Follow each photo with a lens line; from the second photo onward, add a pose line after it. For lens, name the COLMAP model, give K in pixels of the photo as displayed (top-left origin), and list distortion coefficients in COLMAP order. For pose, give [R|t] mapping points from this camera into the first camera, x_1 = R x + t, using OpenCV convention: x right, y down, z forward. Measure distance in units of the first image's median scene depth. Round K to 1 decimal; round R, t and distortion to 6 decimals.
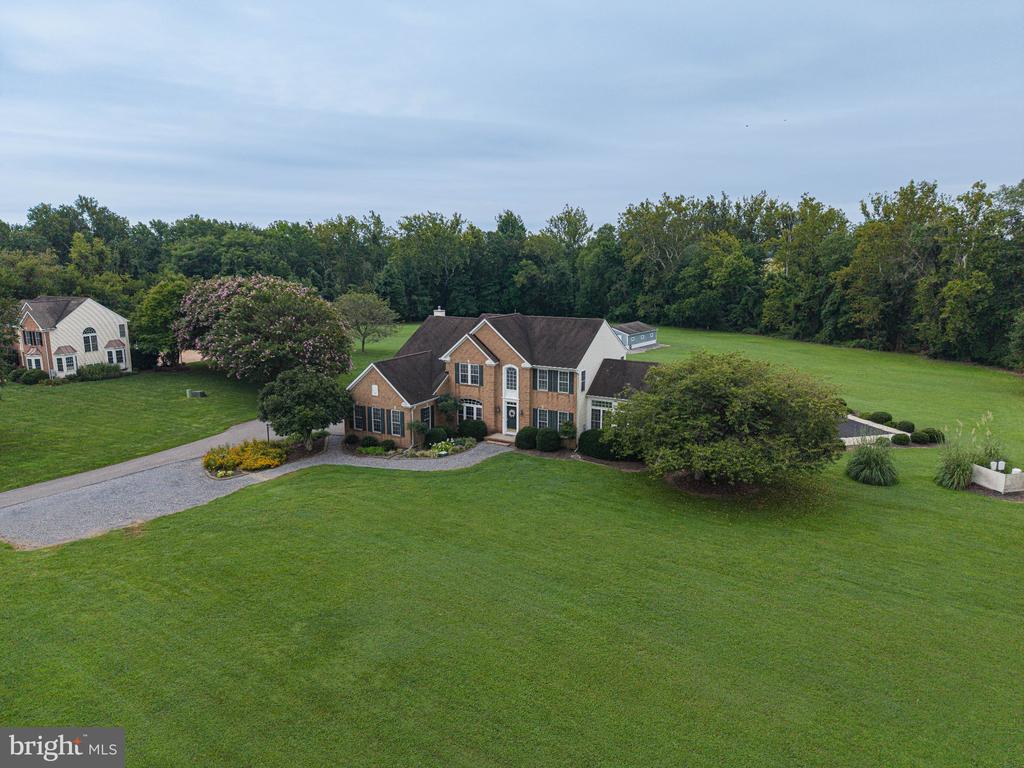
lens RADIAL K [[681.8, 0, 510.8], [0, 681.8, 382.3], [0, 0, 1]] dist [0.053605, -0.060161]
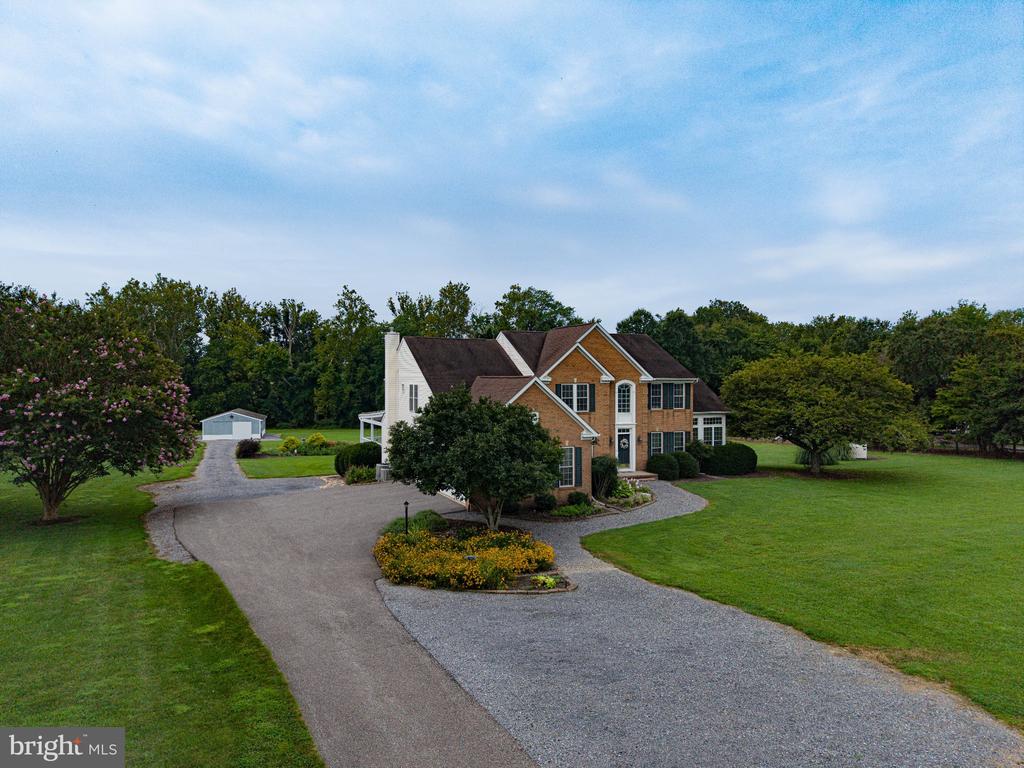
lens RADIAL K [[681.8, 0, 510.8], [0, 681.8, 382.3], [0, 0, 1]] dist [0.053605, -0.060161]
pose [[0.588476, -0.003764, 0.808506, -0.694577], [0.150825, 0.982947, -0.105204, 0.038455], [-0.794322, 0.183853, 0.579008, 0.617107]]
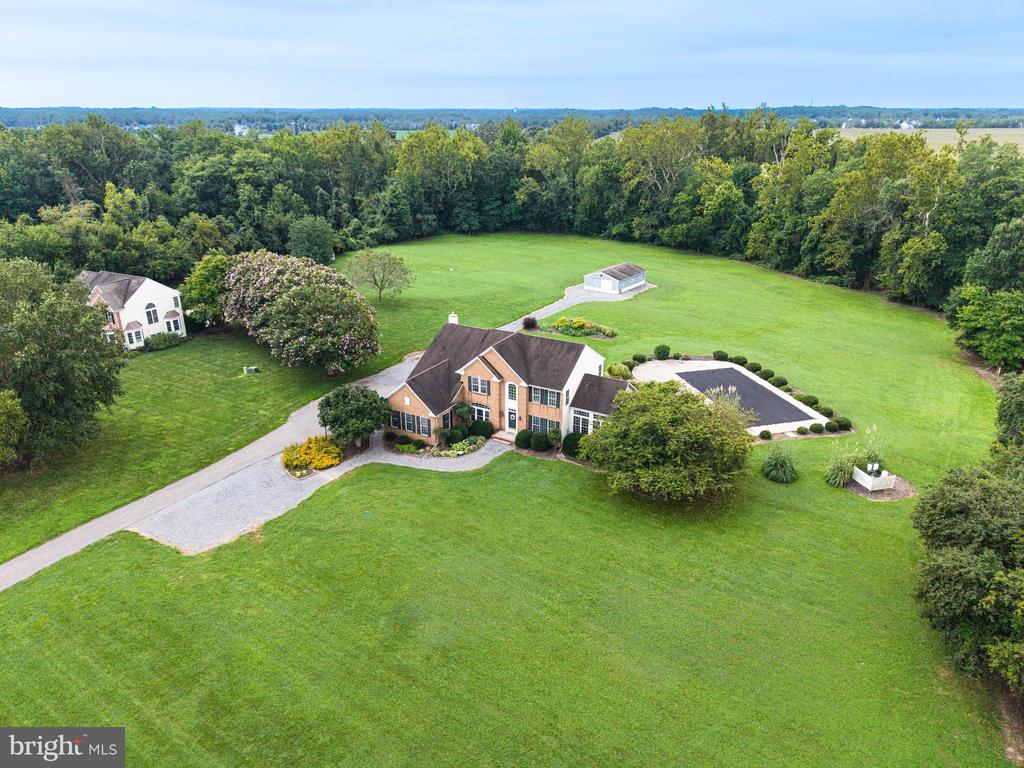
lens RADIAL K [[681.8, 0, 510.8], [0, 681.8, 382.3], [0, 0, 1]] dist [0.053605, -0.060161]
pose [[0.999998, 0.001727, -0.001362, -0.000077], [-0.001438, 0.982000, 0.188873, -0.257345], [0.001664, -0.188871, 0.982001, -0.253819]]
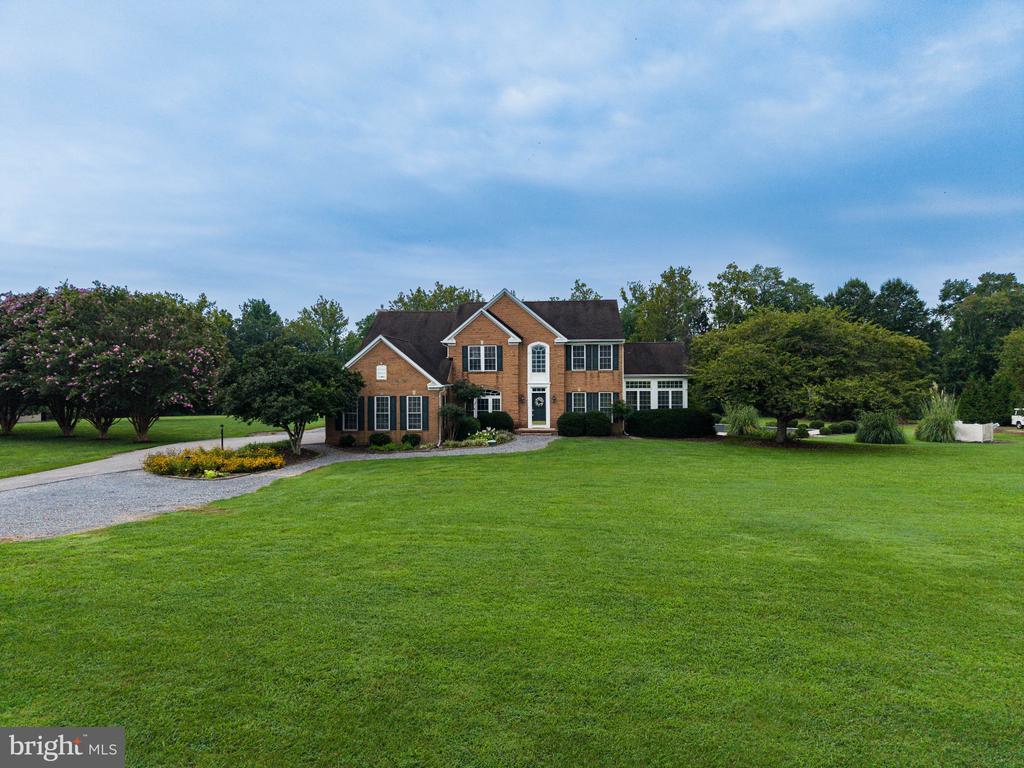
lens RADIAL K [[681.8, 0, 510.8], [0, 681.8, 382.3], [0, 0, 1]] dist [0.053605, -0.060161]
pose [[0.903572, -0.008600, 0.428351, -0.377528], [0.085946, 0.983114, -0.161558, 0.150188], [-0.419728, 0.182795, 0.889053, 0.260055]]
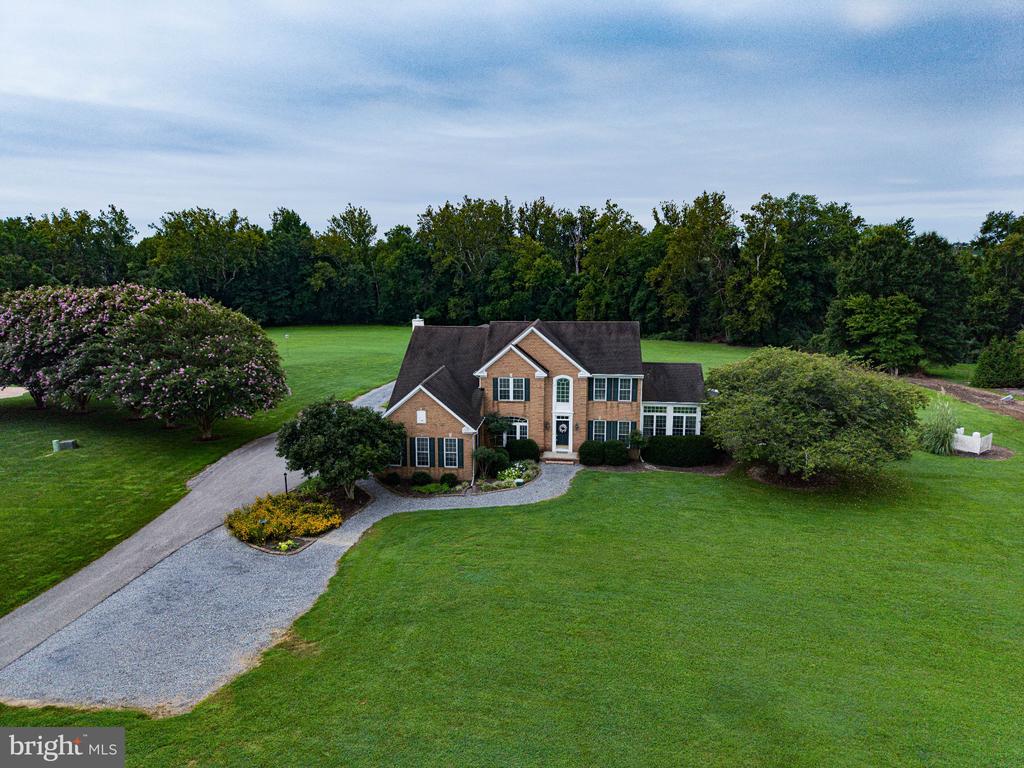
lens RADIAL K [[681.8, 0, 510.8], [0, 681.8, 382.3], [0, 0, 1]] dist [0.053605, -0.060161]
pose [[0.920679, -0.073641, 0.383310, -0.399468], [0.075054, 0.997116, 0.011293, -0.030871], [-0.383036, 0.018372, 0.923551, 0.173395]]
